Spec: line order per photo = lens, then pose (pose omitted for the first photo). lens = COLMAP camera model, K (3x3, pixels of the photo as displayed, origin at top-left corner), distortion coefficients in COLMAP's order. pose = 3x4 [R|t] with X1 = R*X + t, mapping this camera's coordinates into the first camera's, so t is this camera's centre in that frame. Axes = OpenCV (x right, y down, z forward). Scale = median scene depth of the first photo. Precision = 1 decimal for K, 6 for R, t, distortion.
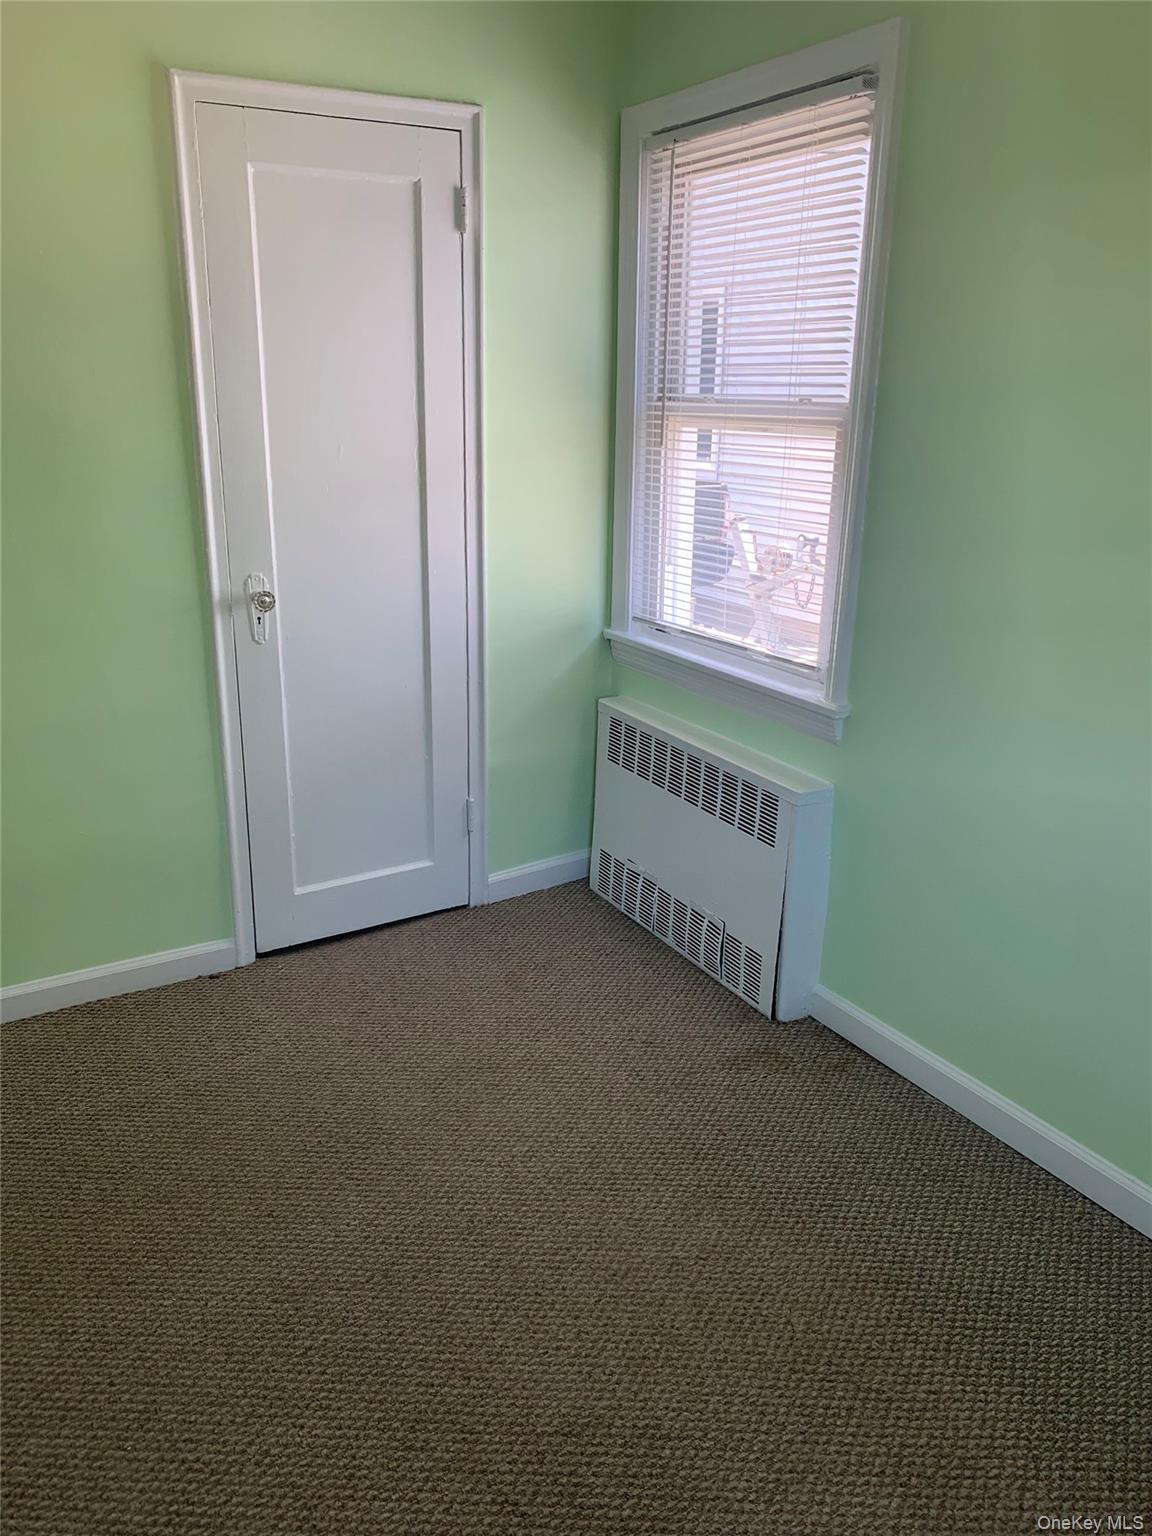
lens RADIAL K [[1175.9, 0, 576.0], [0, 1175.9, 768.0], [0, 0, 1]] dist [0.005066, 0.003501]
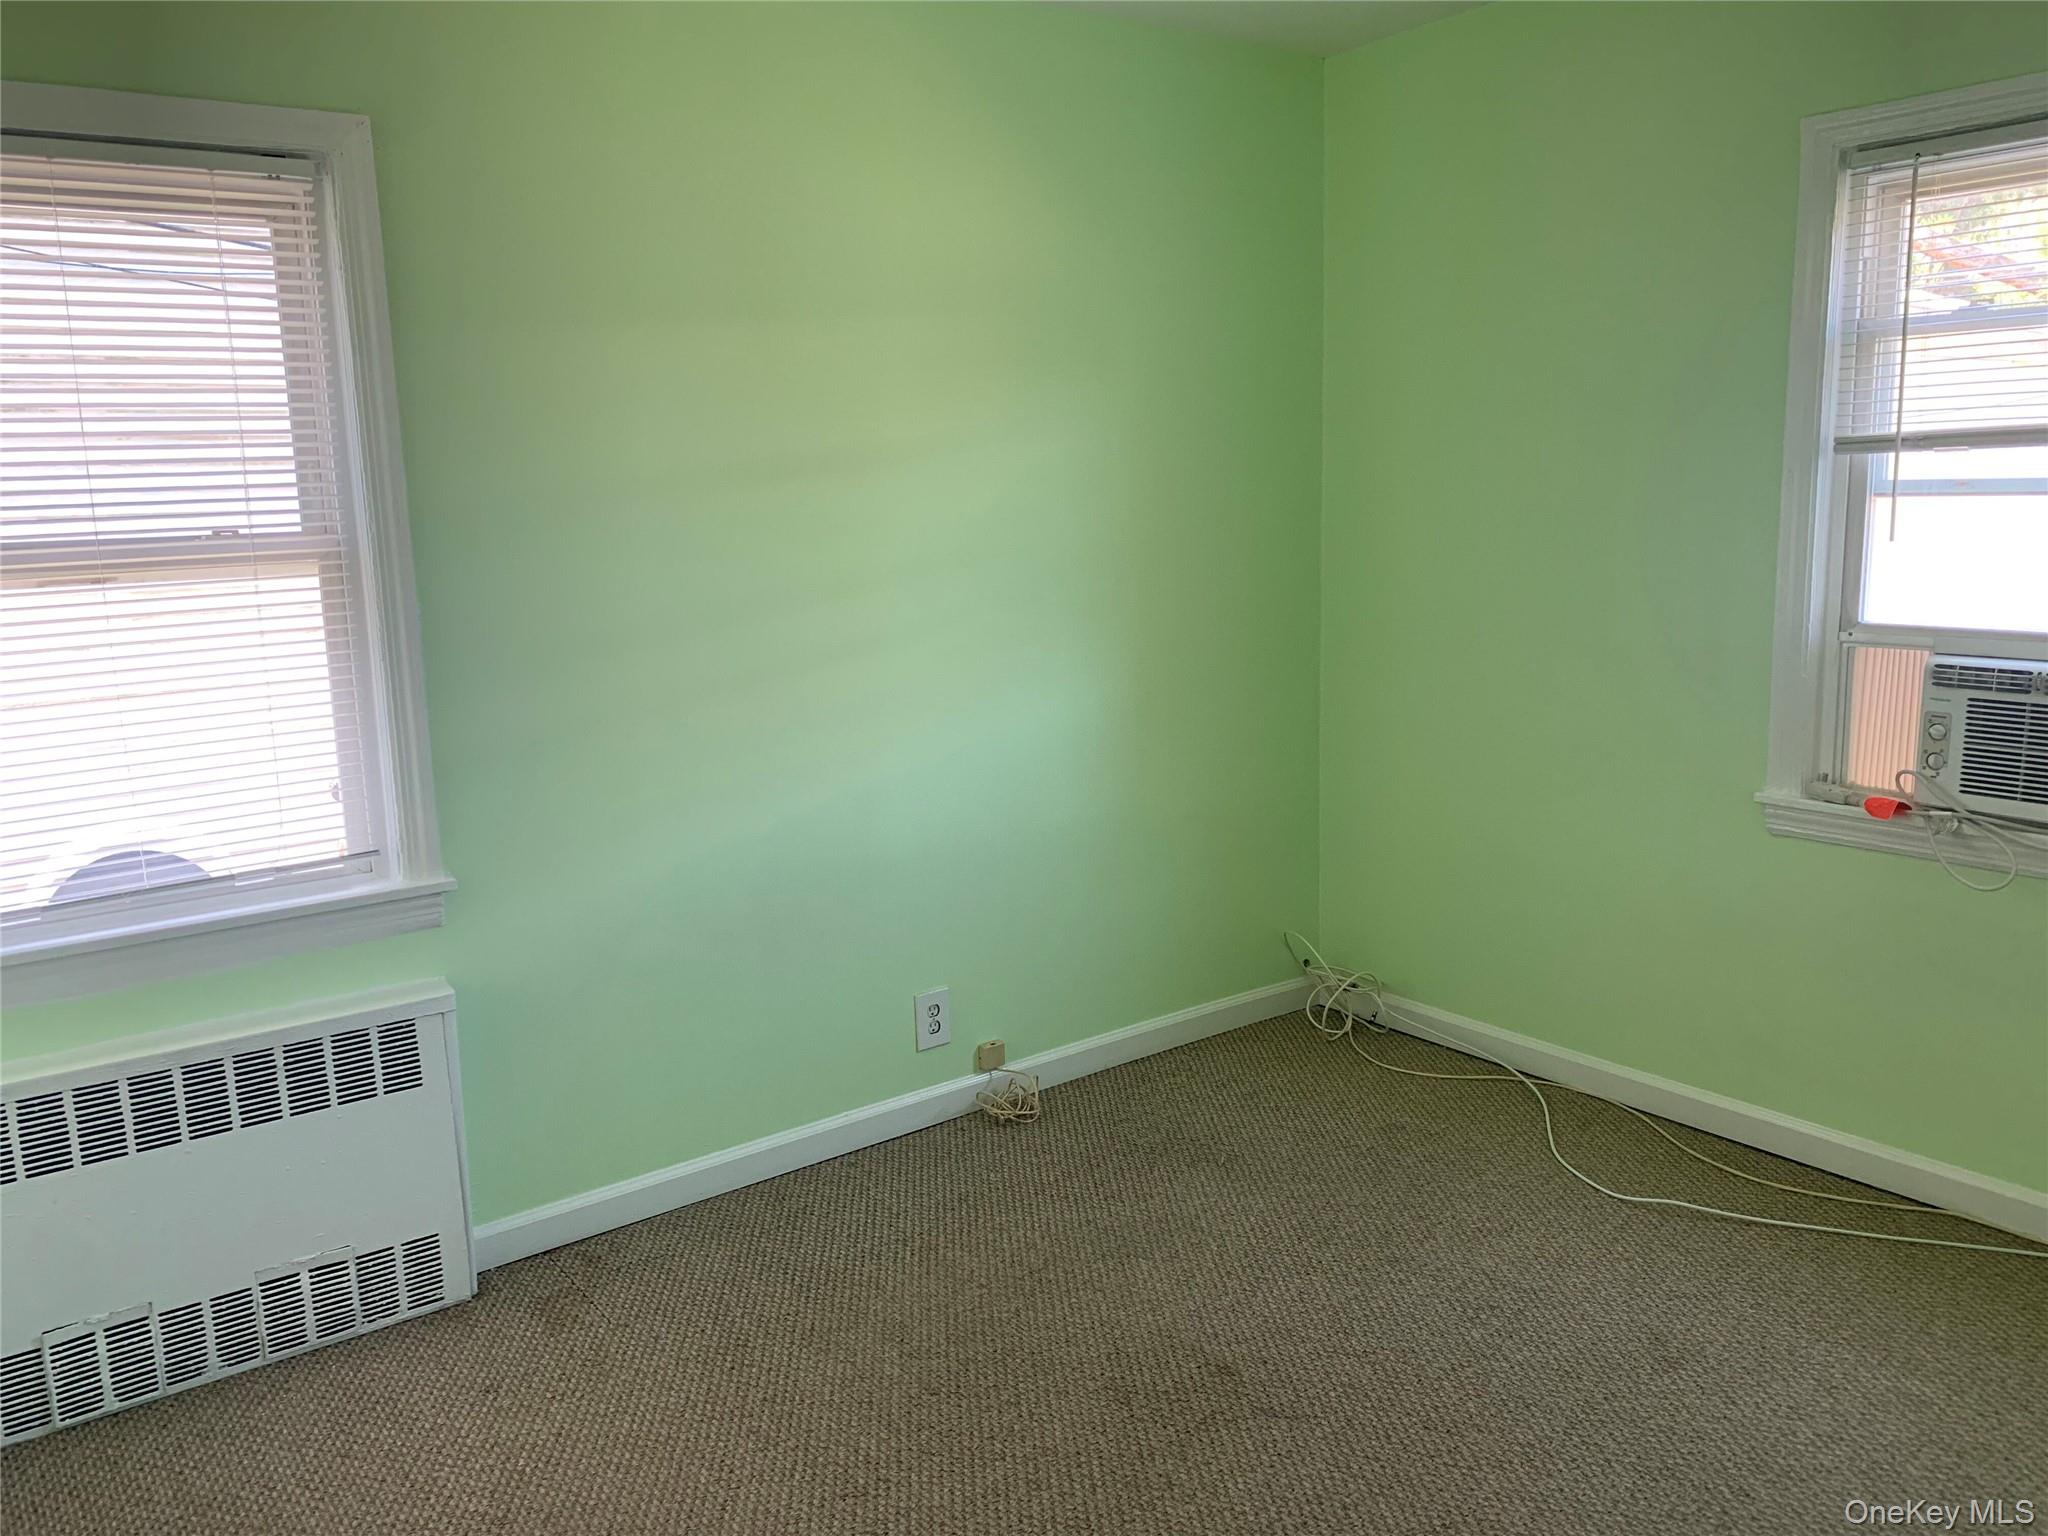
lens RADIAL K [[1567.9, 0, 1024.0], [0, 1567.9, 768.0], [0, 0, 1]] dist [0.005066, 0.003501]
pose [[-0.117832, -0.182332, 0.976151, -0.853219], [0.340608, 0.915946, 0.212202, -0.208871], [-0.932793, 0.357489, -0.045824, 0.608725]]
